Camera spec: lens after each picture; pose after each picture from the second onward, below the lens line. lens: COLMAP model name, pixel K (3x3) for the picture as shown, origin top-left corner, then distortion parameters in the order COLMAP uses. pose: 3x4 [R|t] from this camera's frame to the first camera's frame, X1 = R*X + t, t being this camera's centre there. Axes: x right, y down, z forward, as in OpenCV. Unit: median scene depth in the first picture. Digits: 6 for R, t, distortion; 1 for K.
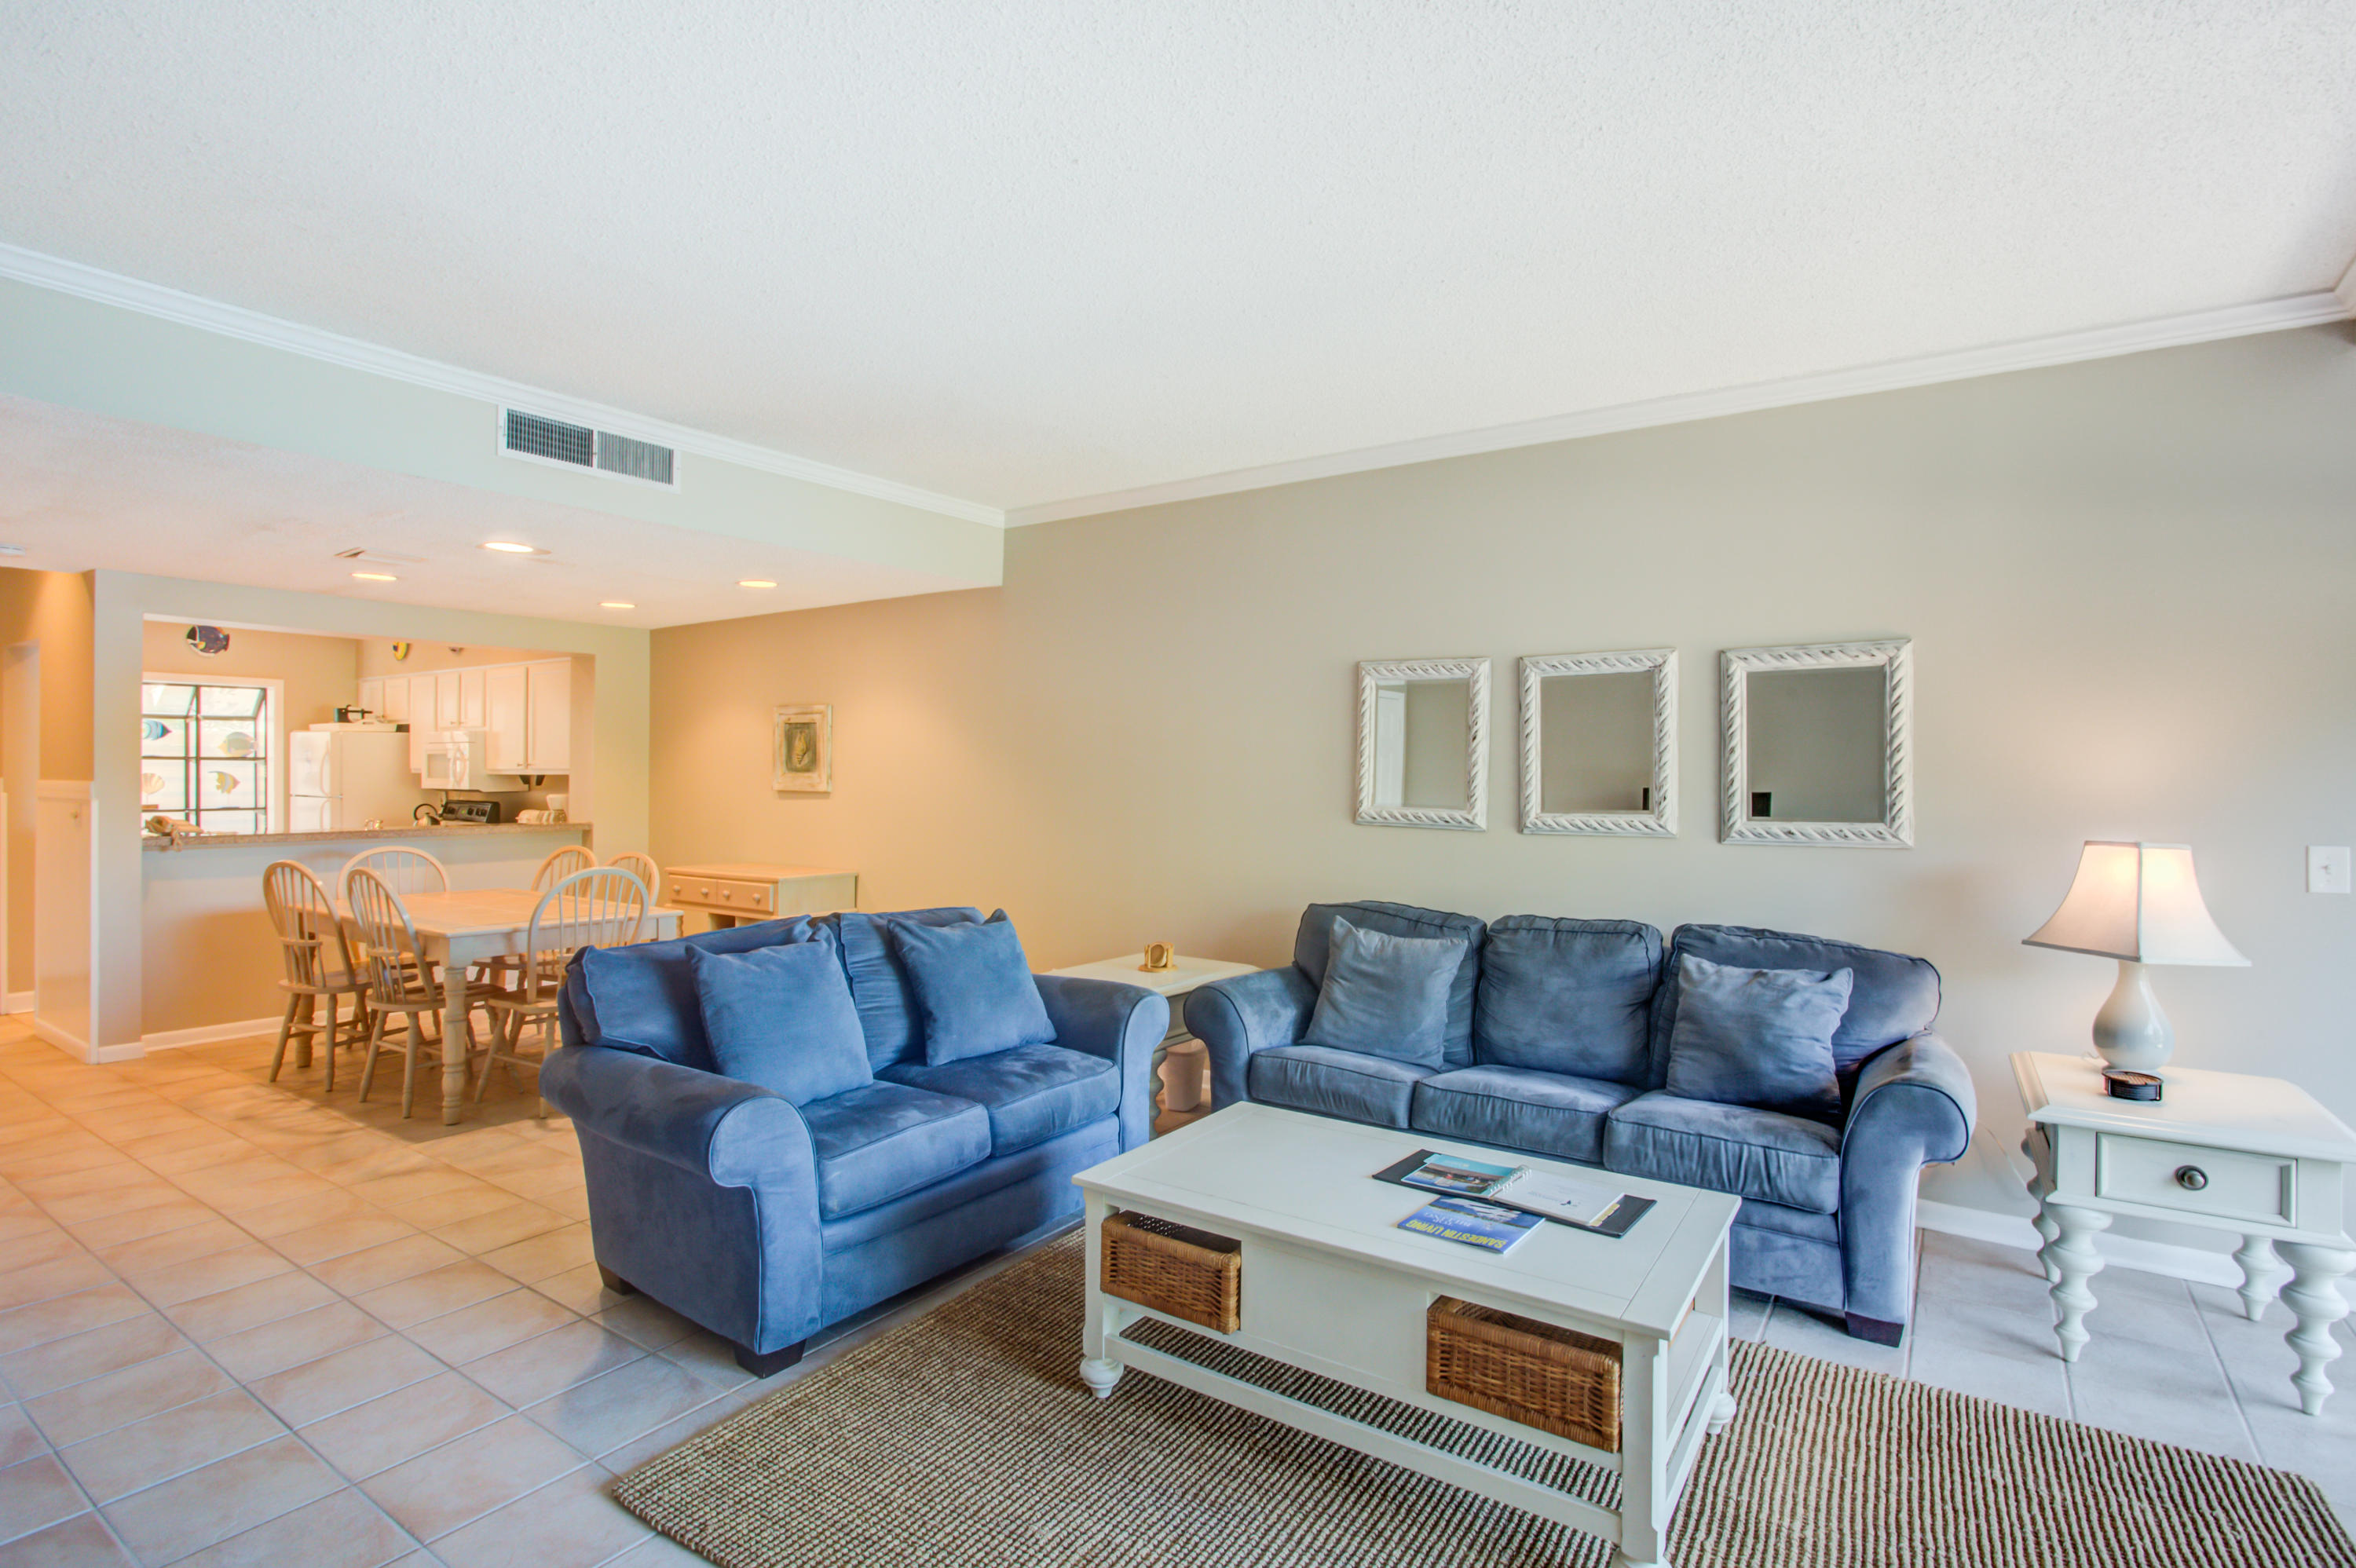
lens RADIAL K [[1163.7, 0, 1175.7], [0, 1163.7, 768.5], [0, 0, 1]] dist [0.000090, 0.000239]
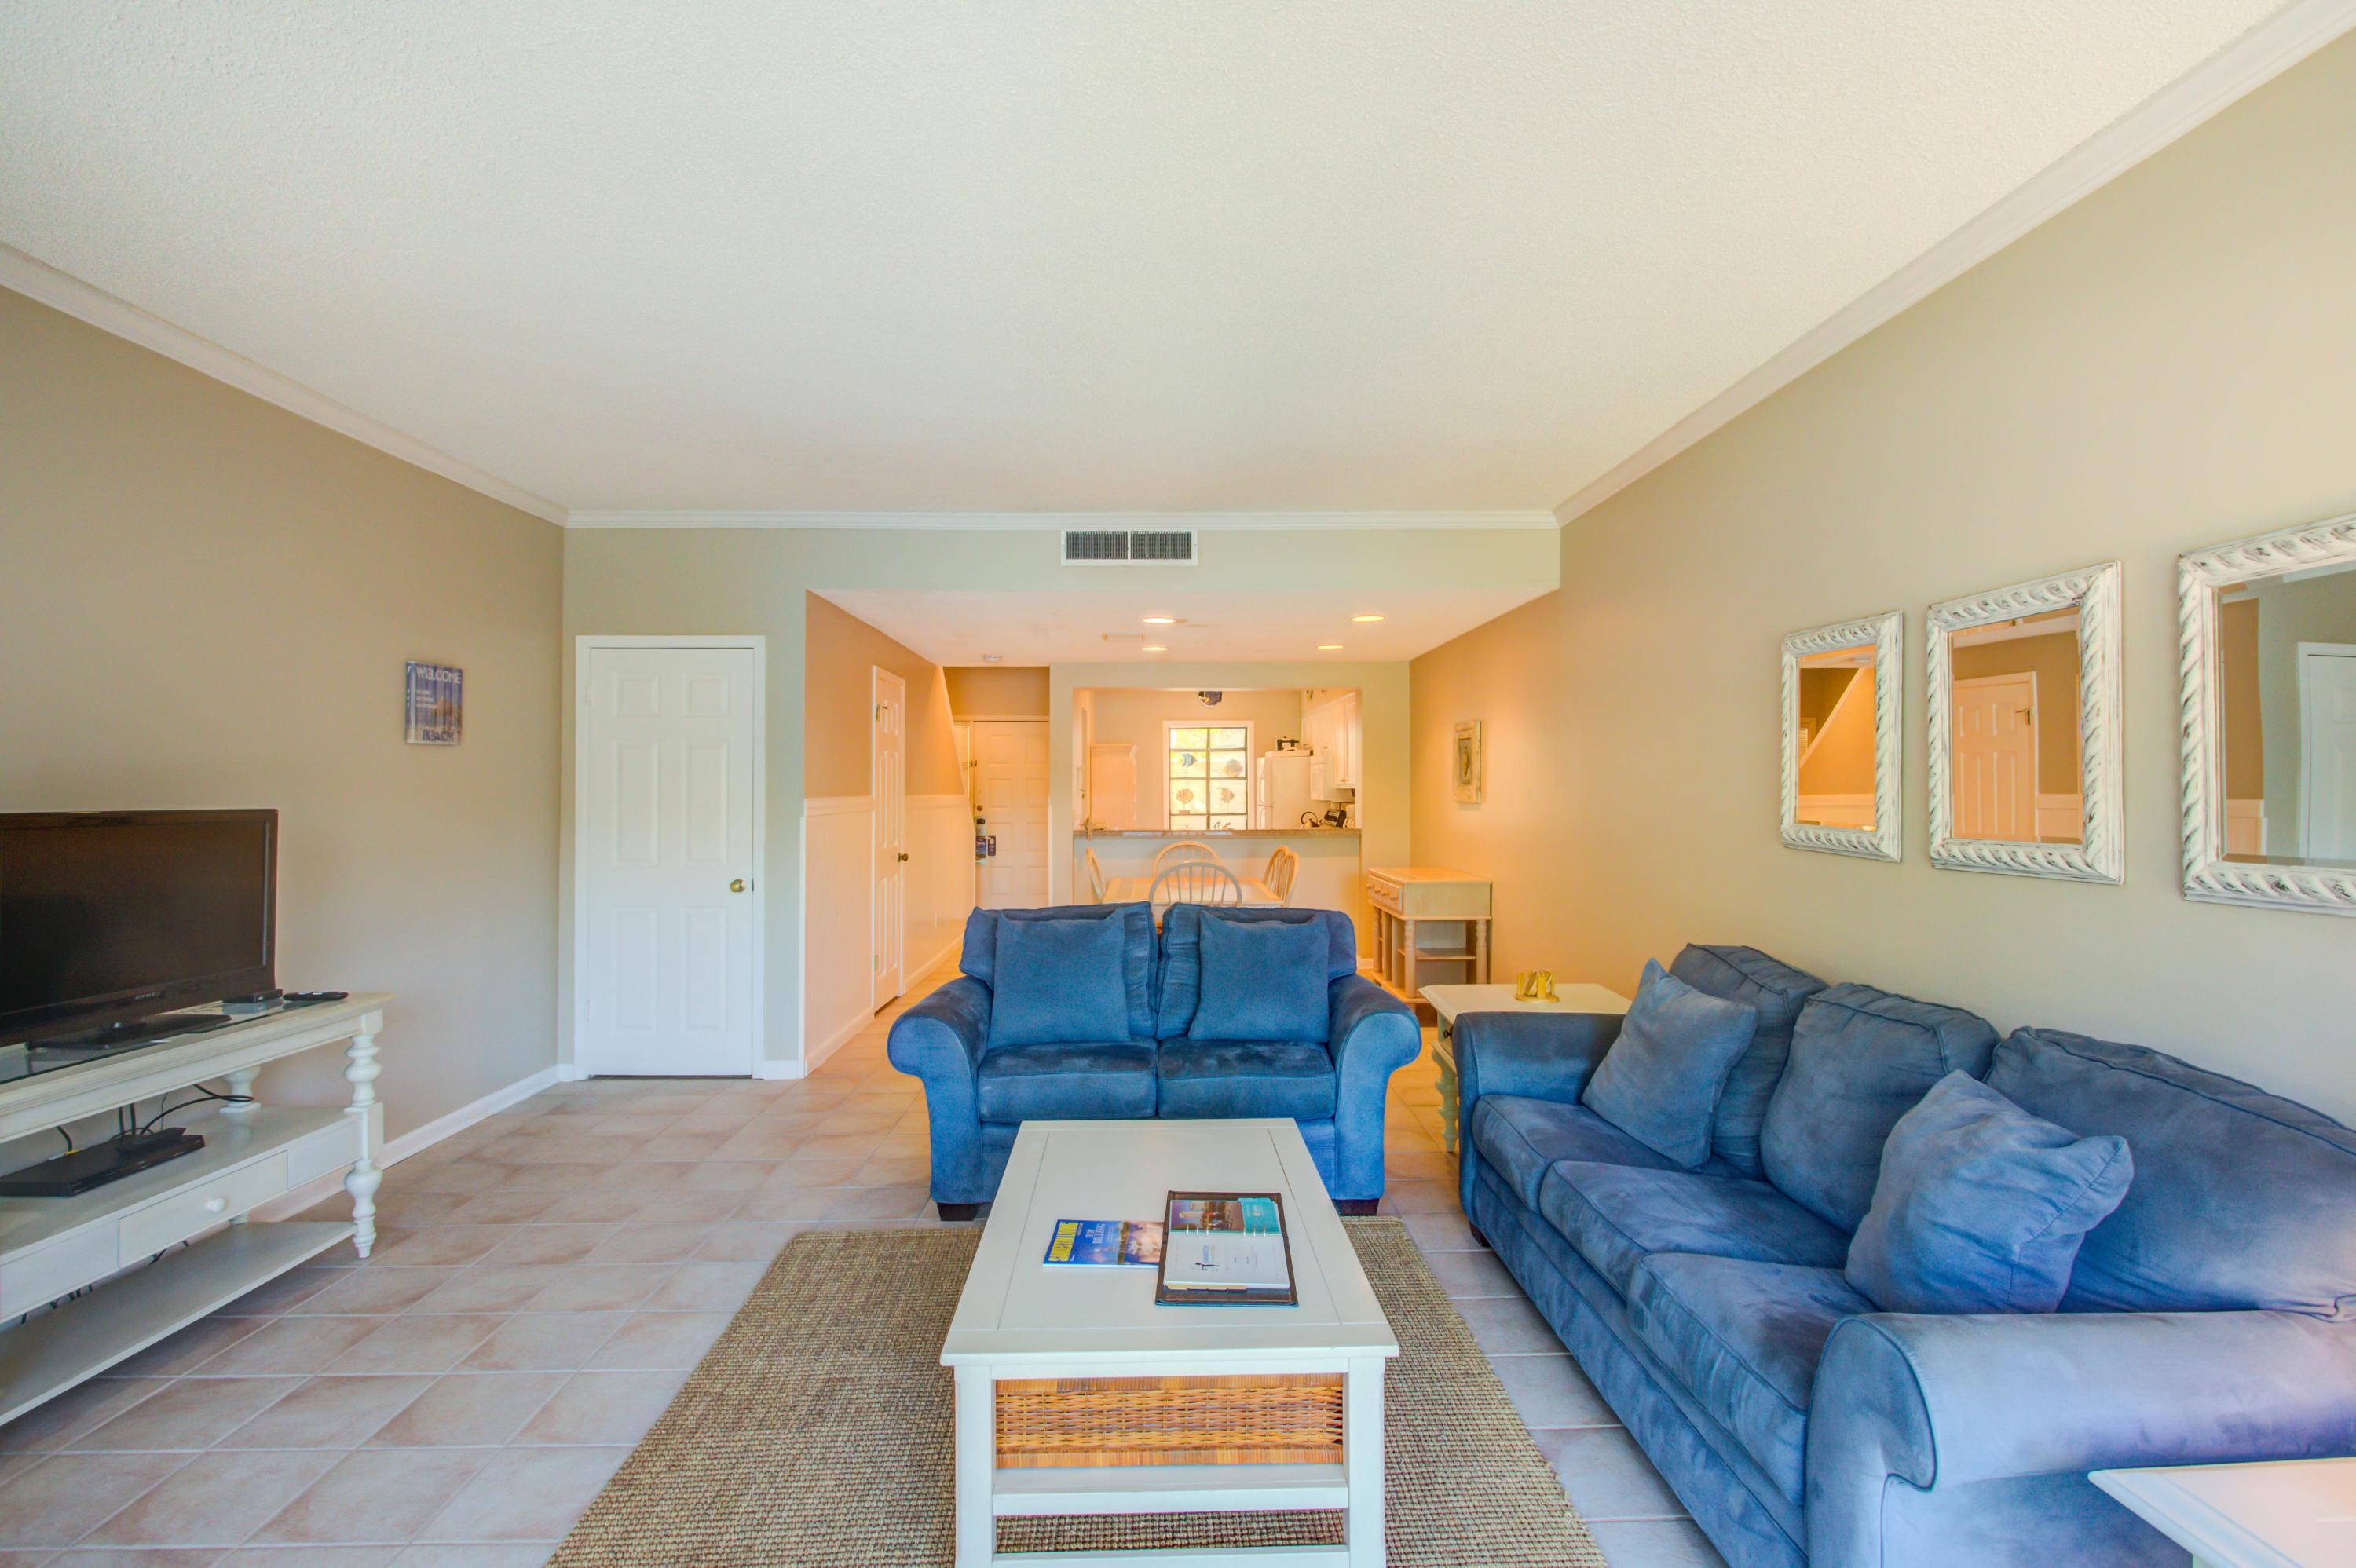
lens RADIAL K [[1137.4, 0, 1178.0], [0, 1137.4, 784.0], [0, 0, 1]] dist [0.001266, 0.000569]
pose [[0.594504, -0.009947, -0.804031, 0.421553], [0.011681, 0.999925, -0.003734, 0.003783], [0.804008, -0.007172, 0.594575, 0.192564]]
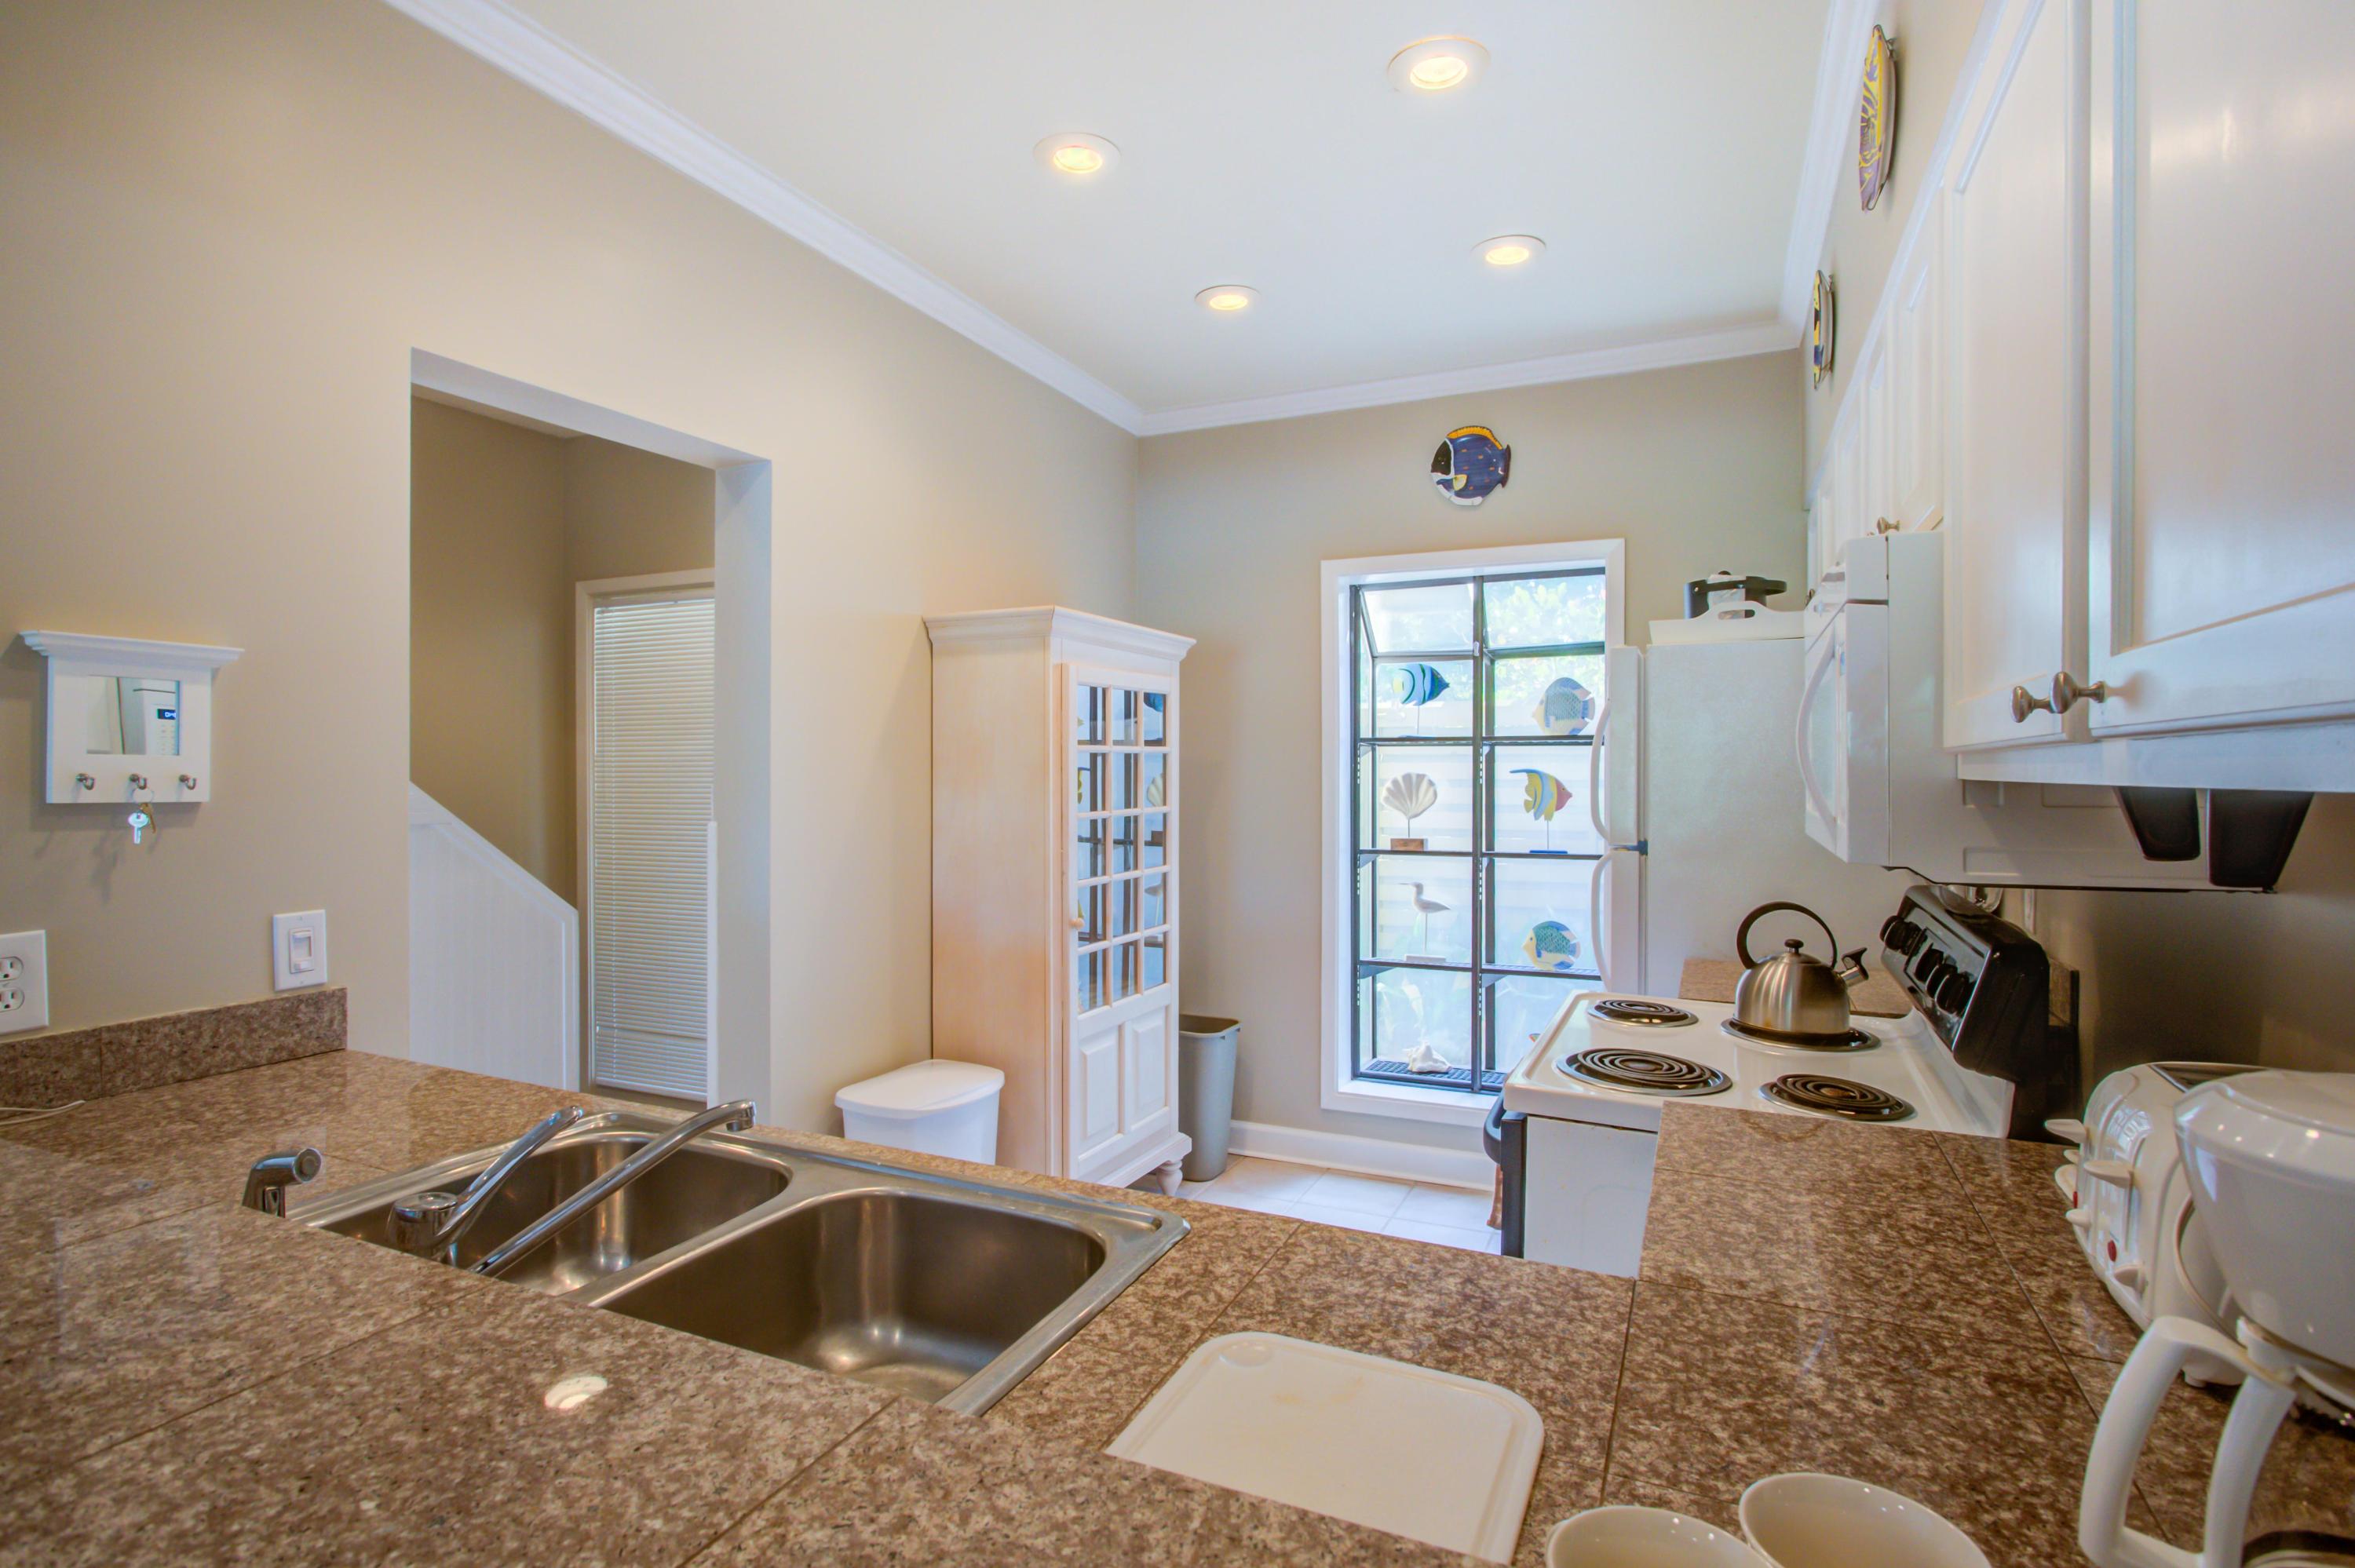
lens RADIAL K [[1136.9, 0, 1177.5], [0, 1136.9, 784.0], [0, 0, 1]] dist [0.001266, 0.000569]
pose [[0.166649, 0.010239, -0.985963, -0.647912], [0.002238, 0.999940, 0.010763, 0.004601], [0.986014, -0.004001, 0.166616, 1.237979]]
